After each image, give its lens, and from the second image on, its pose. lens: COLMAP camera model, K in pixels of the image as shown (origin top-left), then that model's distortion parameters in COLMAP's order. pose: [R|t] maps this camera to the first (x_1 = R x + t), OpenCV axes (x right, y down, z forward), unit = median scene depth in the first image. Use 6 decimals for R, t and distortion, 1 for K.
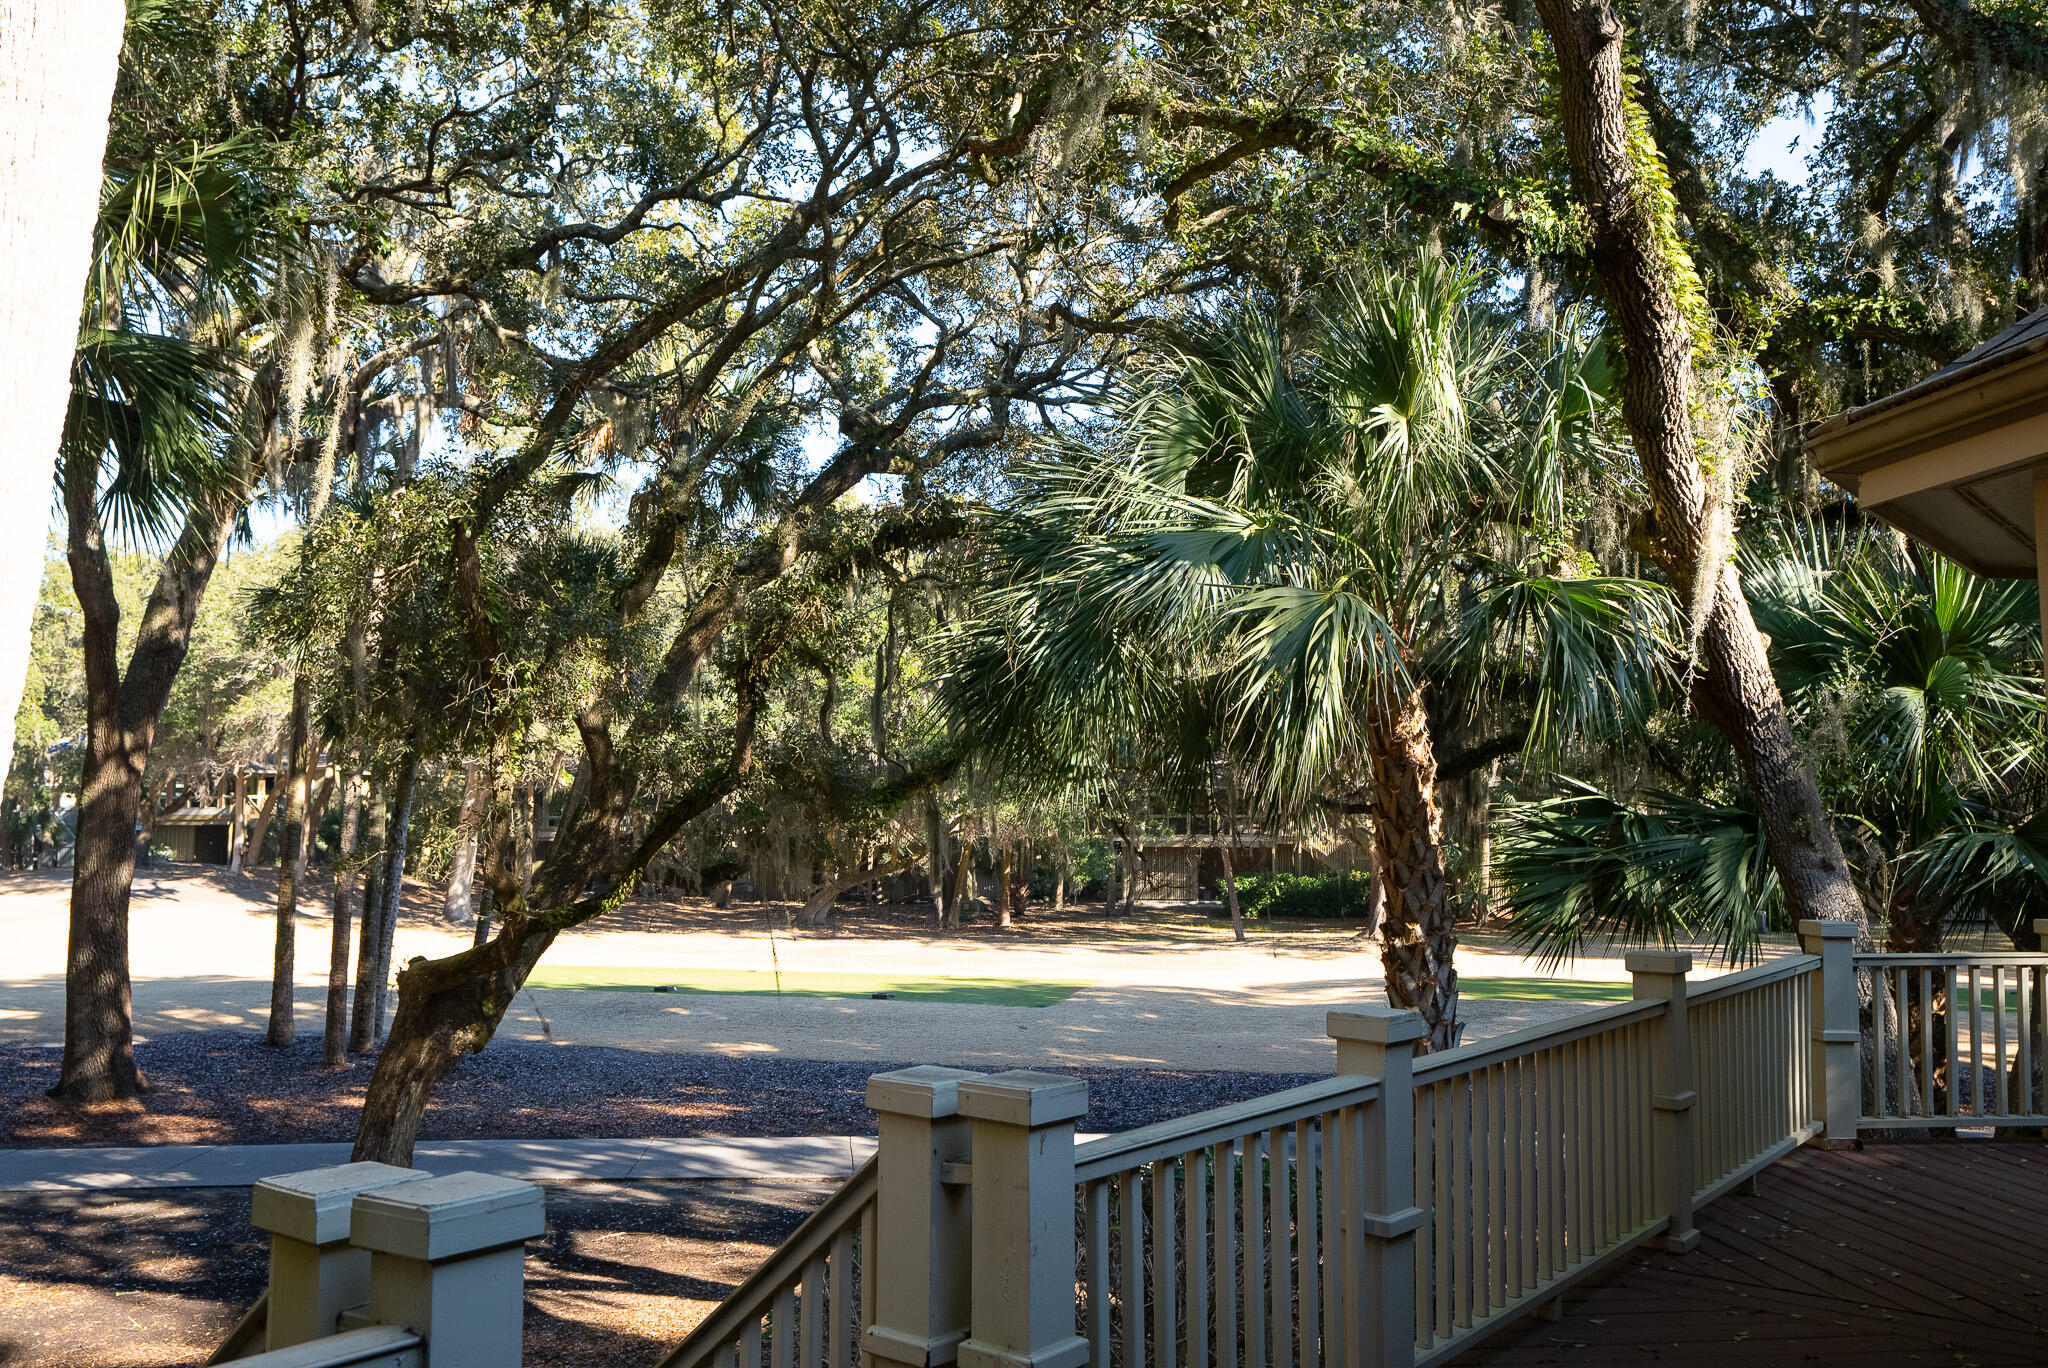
lens RADIAL K [[1762.6, 0, 1024.0], [0, 1762.6, 686.1], [0, 0, 1]] dist [0.018261, 0.007150]
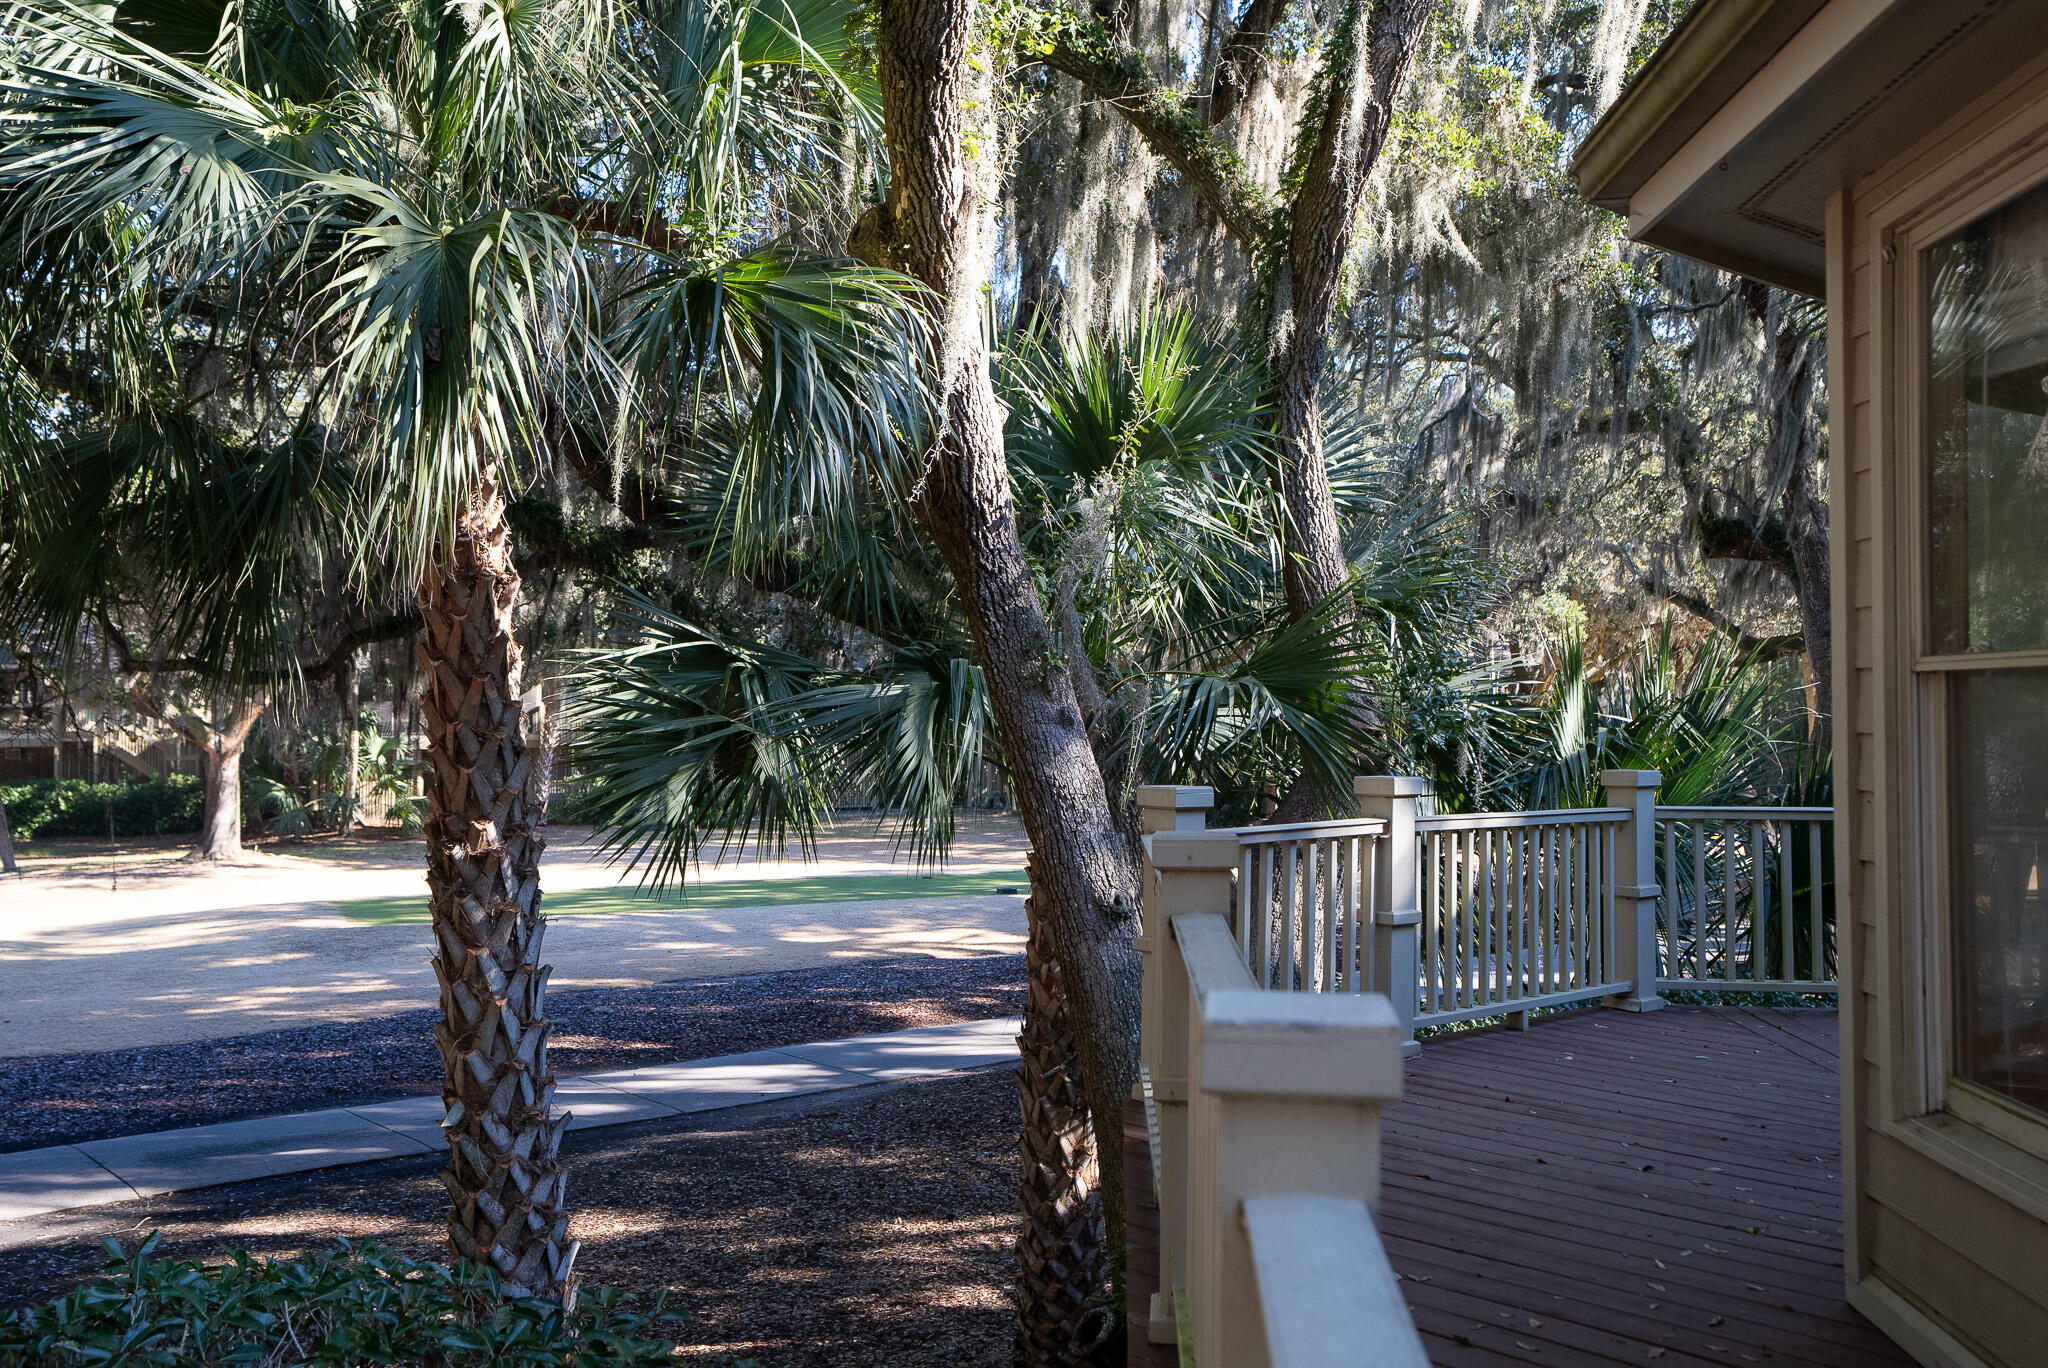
lens RADIAL K [[1940.3, 0, 1027.1], [0, 1940.3, 689.9], [0, 0, 1]] dist [0.037956, 0.000000]
pose [[0.813670, 0.002704, 0.581321, -0.032852], [-0.037549, 0.998145, 0.047914, 0.043946], [-0.580113, -0.060814, 0.812263, 0.301921]]
